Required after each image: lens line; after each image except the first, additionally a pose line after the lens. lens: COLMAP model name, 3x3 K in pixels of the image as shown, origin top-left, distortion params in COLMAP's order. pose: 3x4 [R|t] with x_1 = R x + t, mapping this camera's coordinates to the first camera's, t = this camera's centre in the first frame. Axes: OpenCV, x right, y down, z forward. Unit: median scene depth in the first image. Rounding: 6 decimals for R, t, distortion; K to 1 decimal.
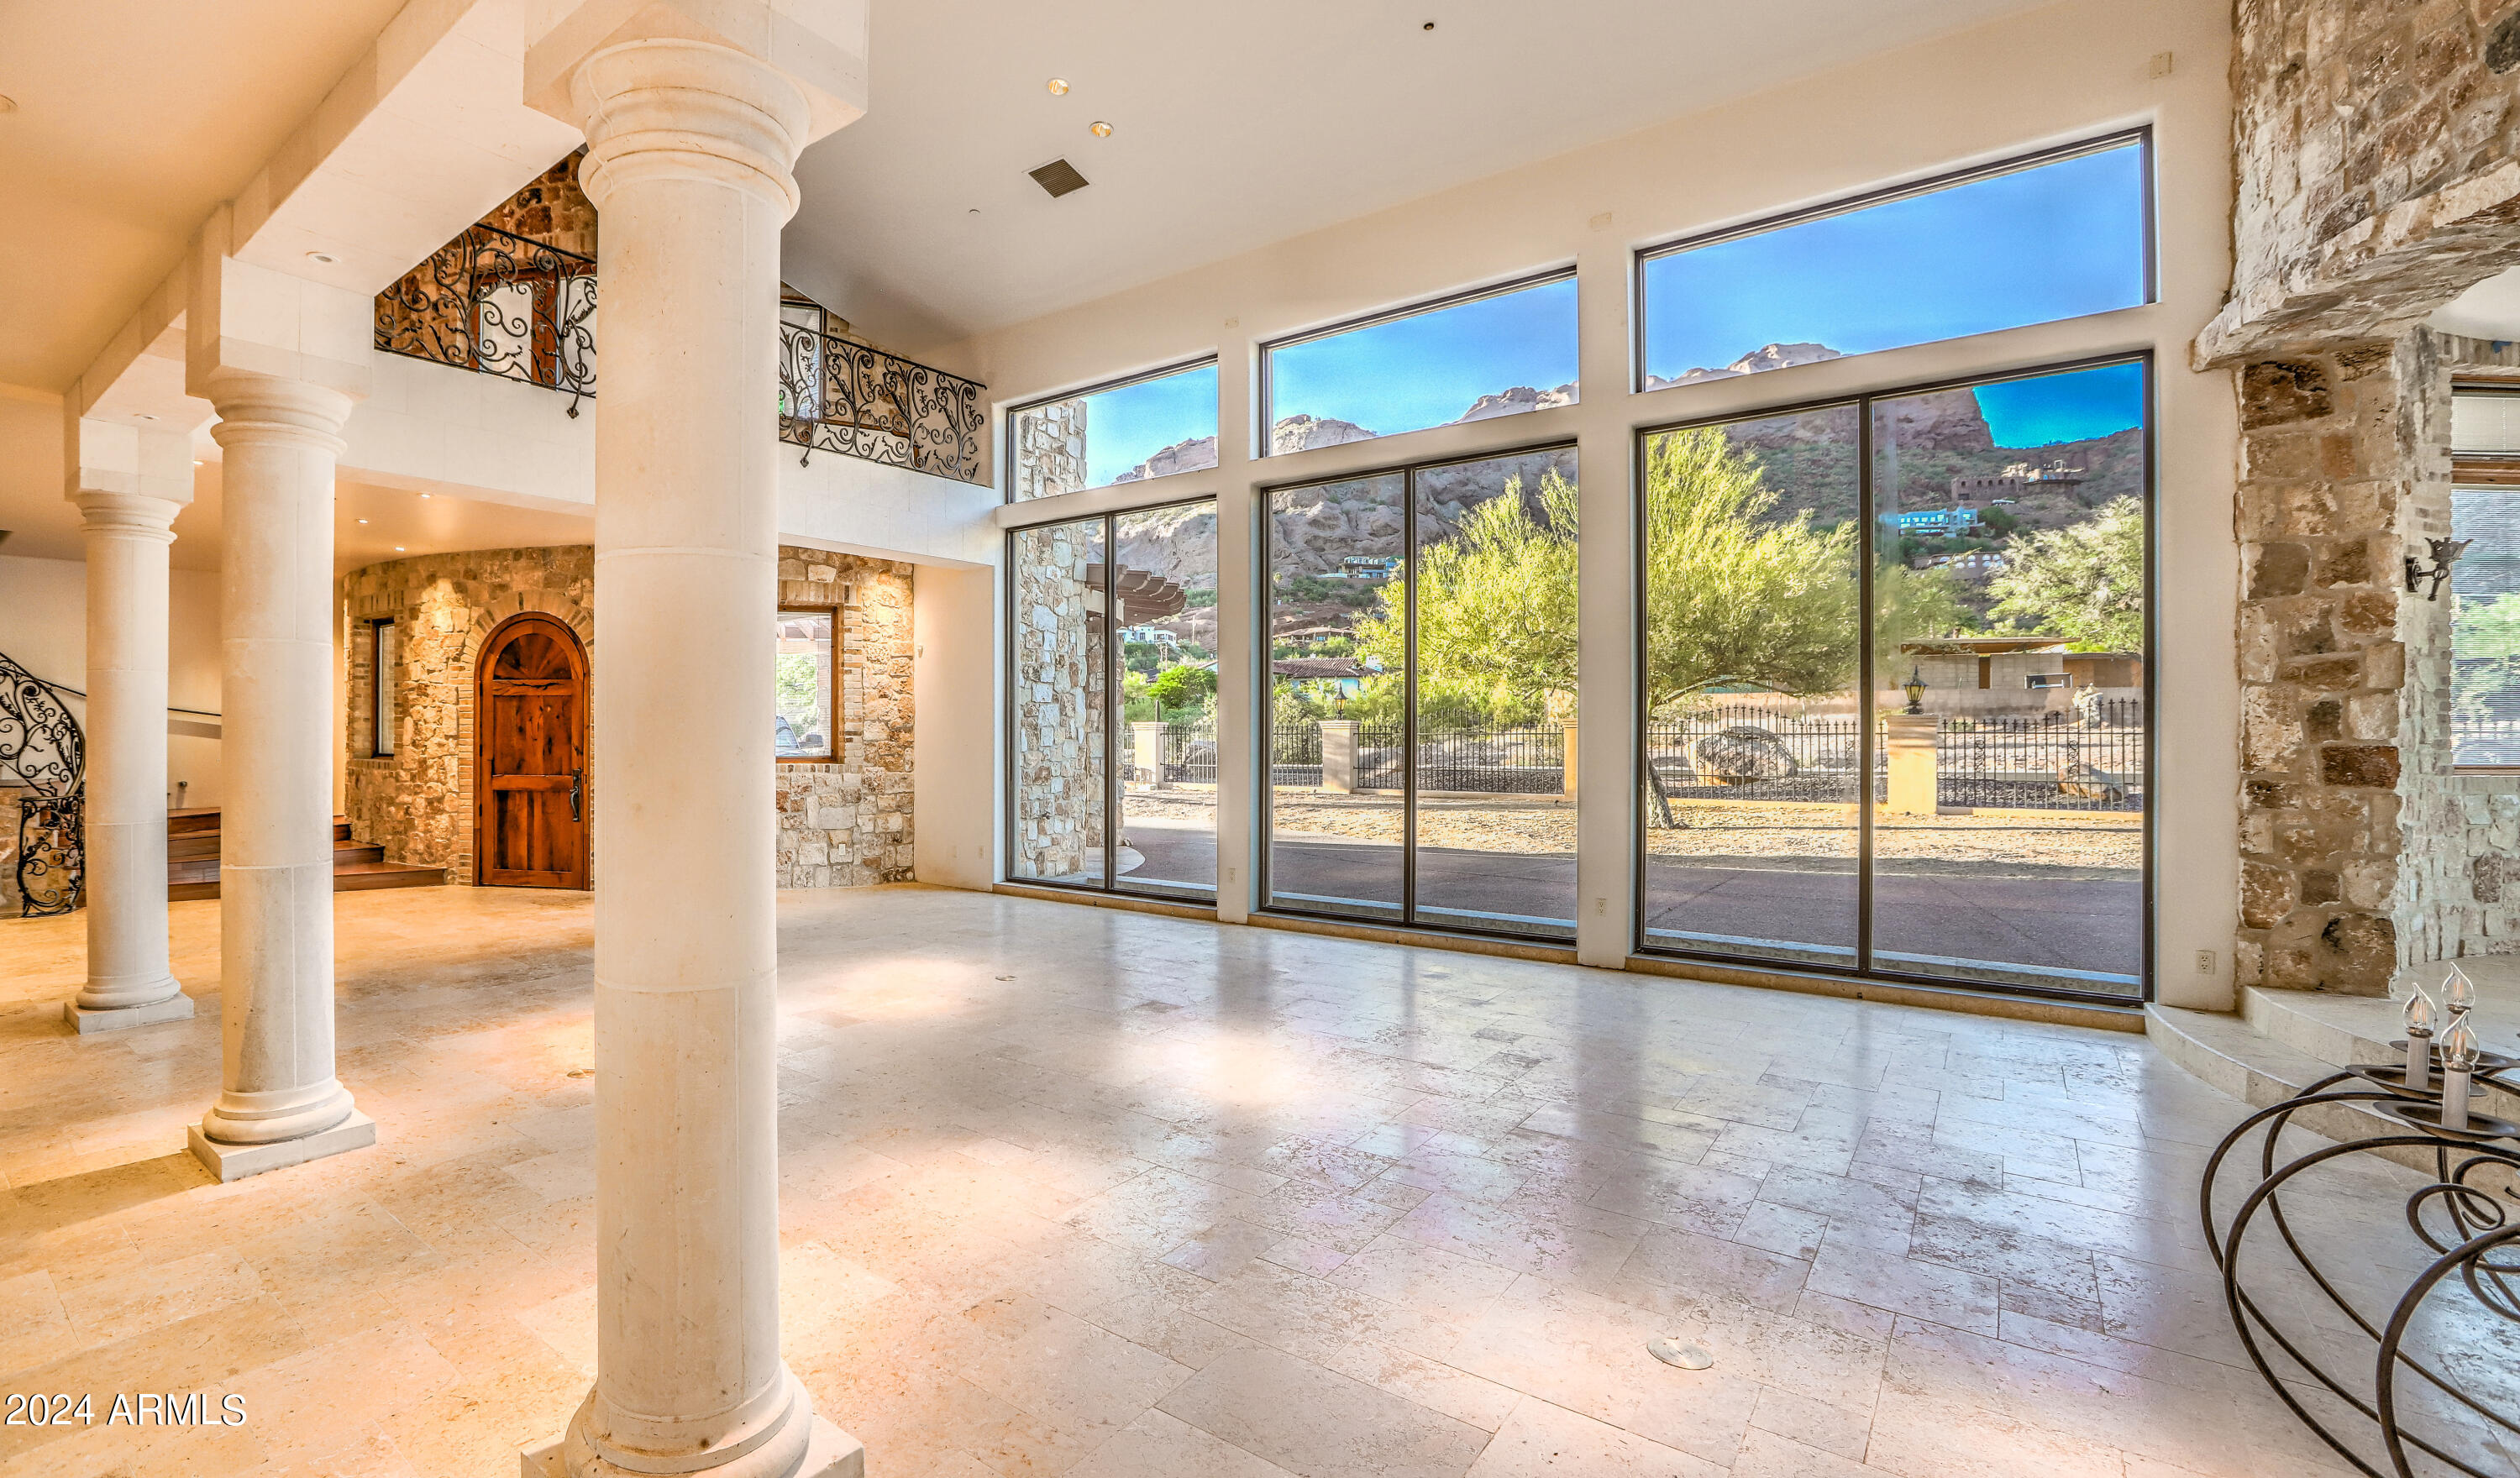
lens RADIAL K [[1137.3, 0, 951.0], [0, 1137.3, 720.2], [0, 0, 1]] dist [-0.015025, 0.000978]
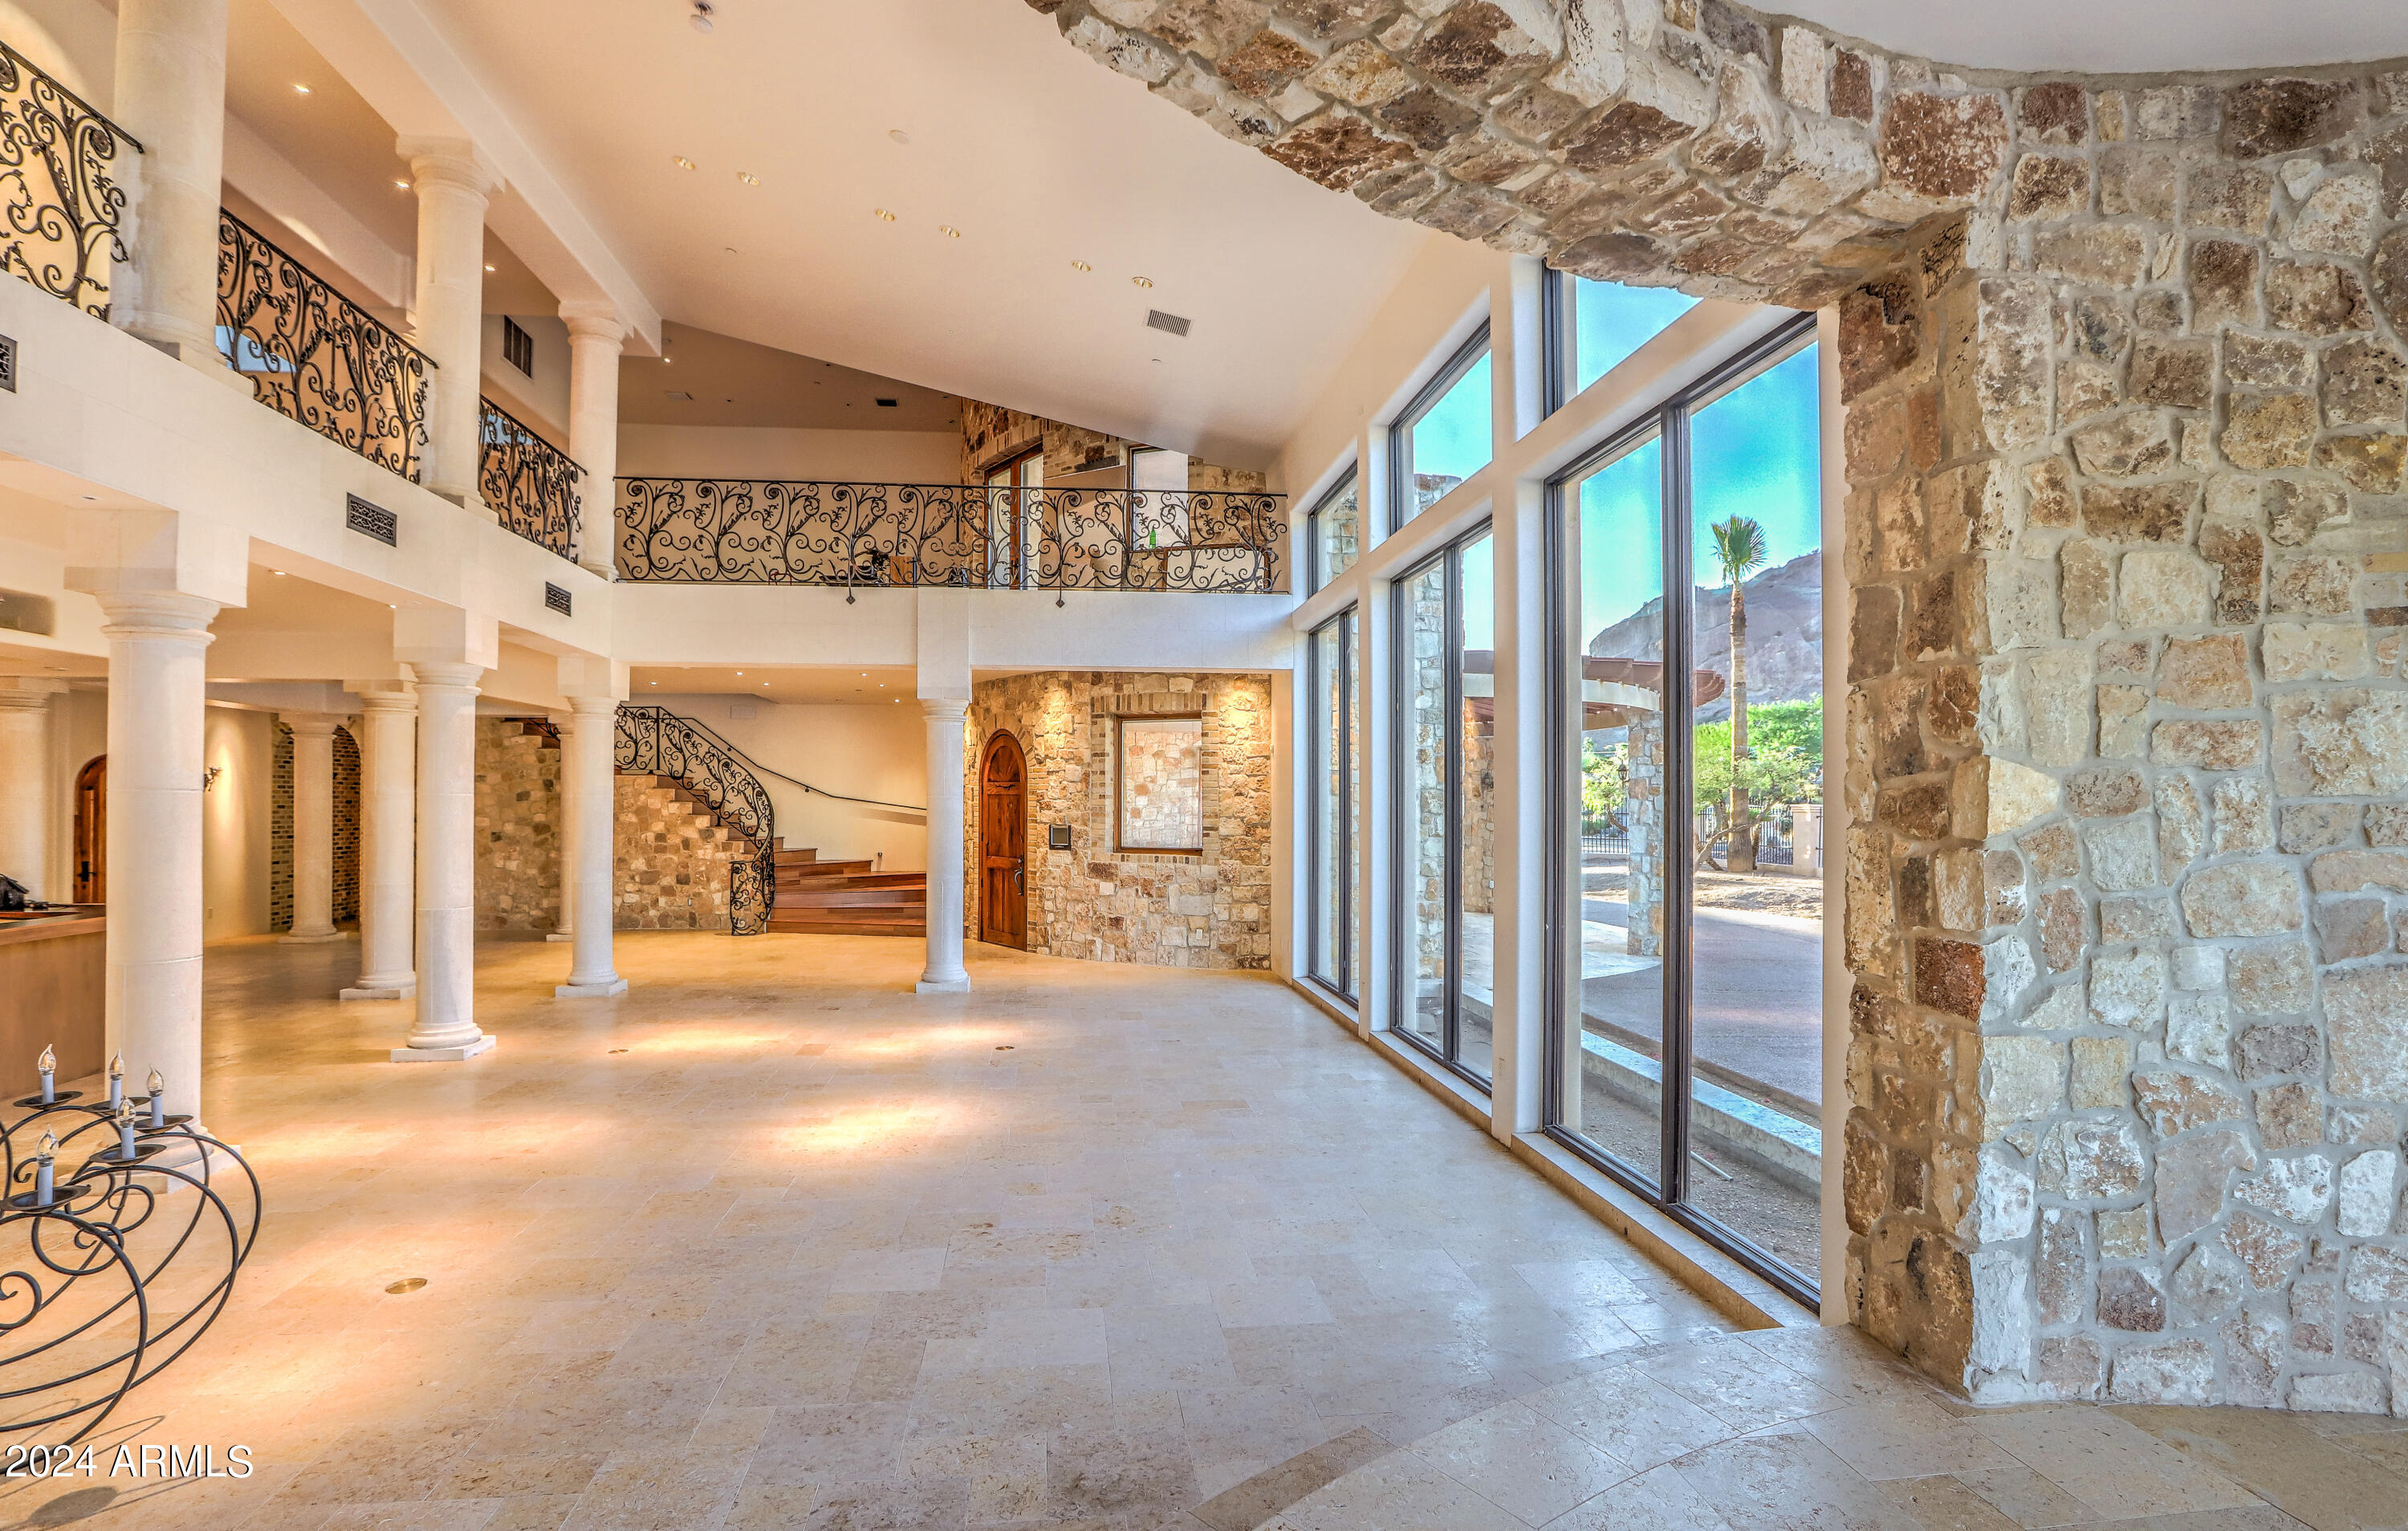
lens RADIAL K [[1137.3, 0, 1148.2], [0, 1137.3, 775.1], [0, 0, 1]] dist [-0.049336, 0.017257]
pose [[0.753259, -0.014457, -0.657565, 1.288678], [0.006112, 0.999869, -0.014982, -0.052220], [0.657696, 0.007266, 0.753249, 0.300685]]
